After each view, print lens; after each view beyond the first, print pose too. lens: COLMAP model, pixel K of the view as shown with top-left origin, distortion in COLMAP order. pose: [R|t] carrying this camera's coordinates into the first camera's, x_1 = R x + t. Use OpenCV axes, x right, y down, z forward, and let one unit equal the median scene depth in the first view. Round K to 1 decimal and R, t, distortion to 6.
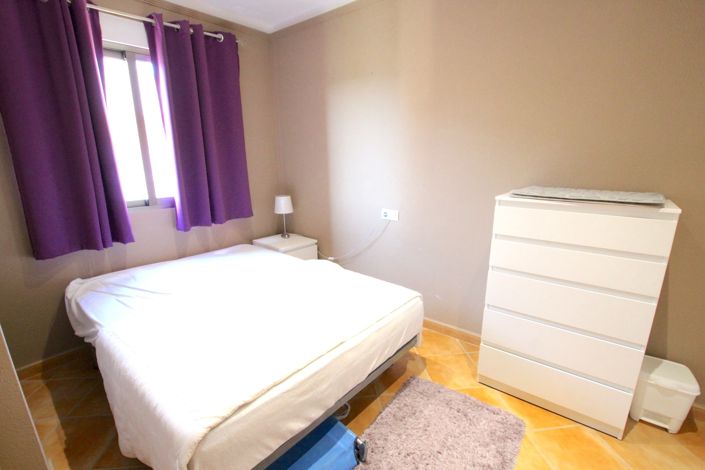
lens RADIAL K [[350.1, 0, 353.5], [0, 350.1, 243.1], [0, 0, 1]] dist [-0.025541, 0.001484]
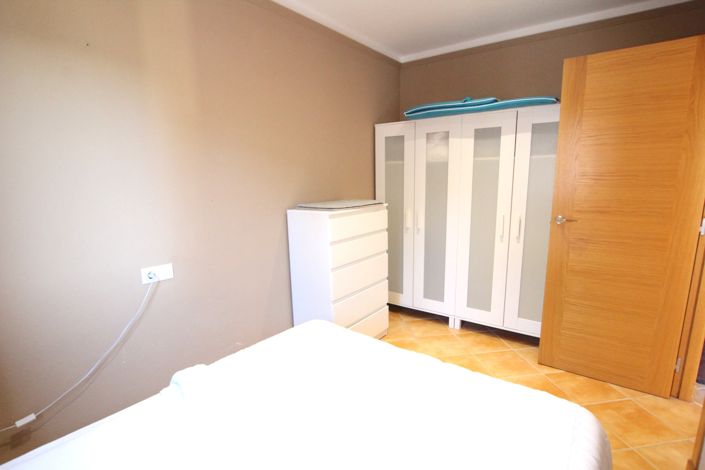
lens RADIAL K [[350.1, 0, 353.5], [0, 350.1, 243.1], [0, 0, 1]] dist [-0.025541, 0.001484]
pose [[-0.066136, -0.175833, 0.982196, -0.559400], [0.267116, 0.945304, 0.187214, -0.160649], [-0.961392, 0.274742, -0.015551, 0.649304]]
